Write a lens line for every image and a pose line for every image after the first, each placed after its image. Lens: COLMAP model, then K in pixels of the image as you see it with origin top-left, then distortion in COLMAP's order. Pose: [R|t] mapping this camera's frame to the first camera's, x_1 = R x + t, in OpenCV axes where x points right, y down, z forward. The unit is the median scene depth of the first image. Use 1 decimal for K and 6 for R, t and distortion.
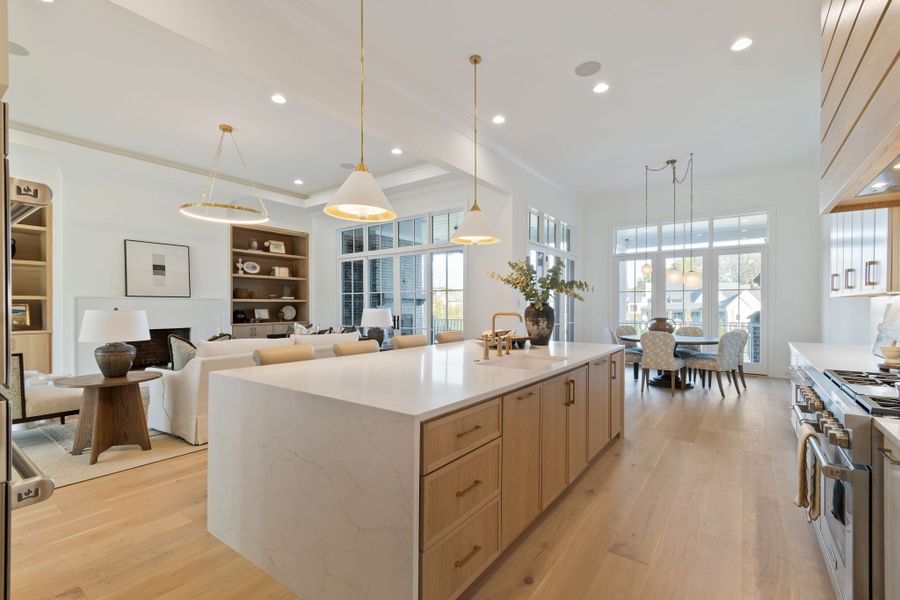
lens RADIAL K [[404.2, 0, 465.7], [0, 404.2, 308.3], [0, 0, 1]] dist [-0.002618, -0.001287]
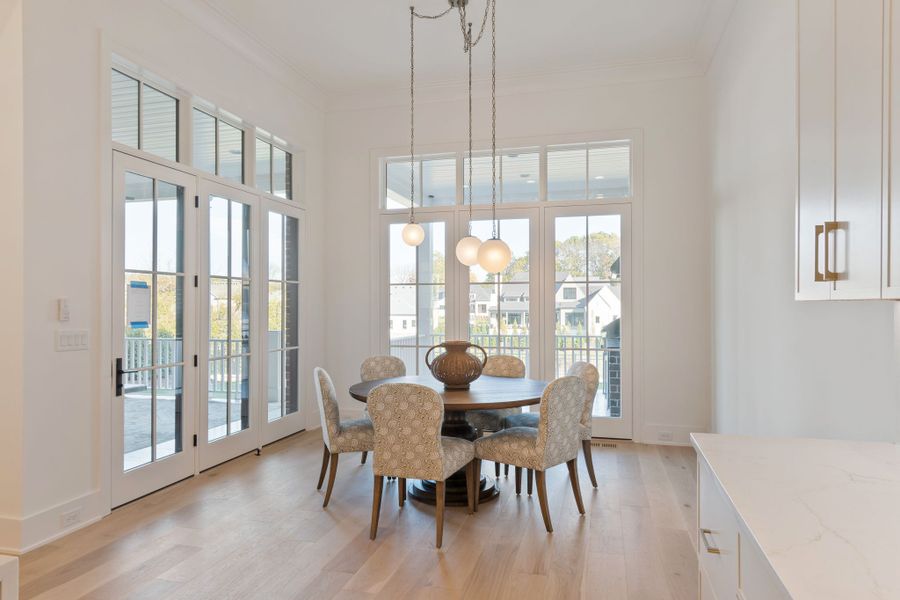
lens RADIAL K [[571.0, 0, 450.1], [0, 571.0, 304.2], [0, 0, 1]] dist [-0.004880, 0.000041]
pose [[0.942146, 0.000989, 0.335202, 0.237947], [0.001799, 0.999966, -0.008008, -0.012691], [-0.335198, 0.008147, 0.942112, 0.327521]]
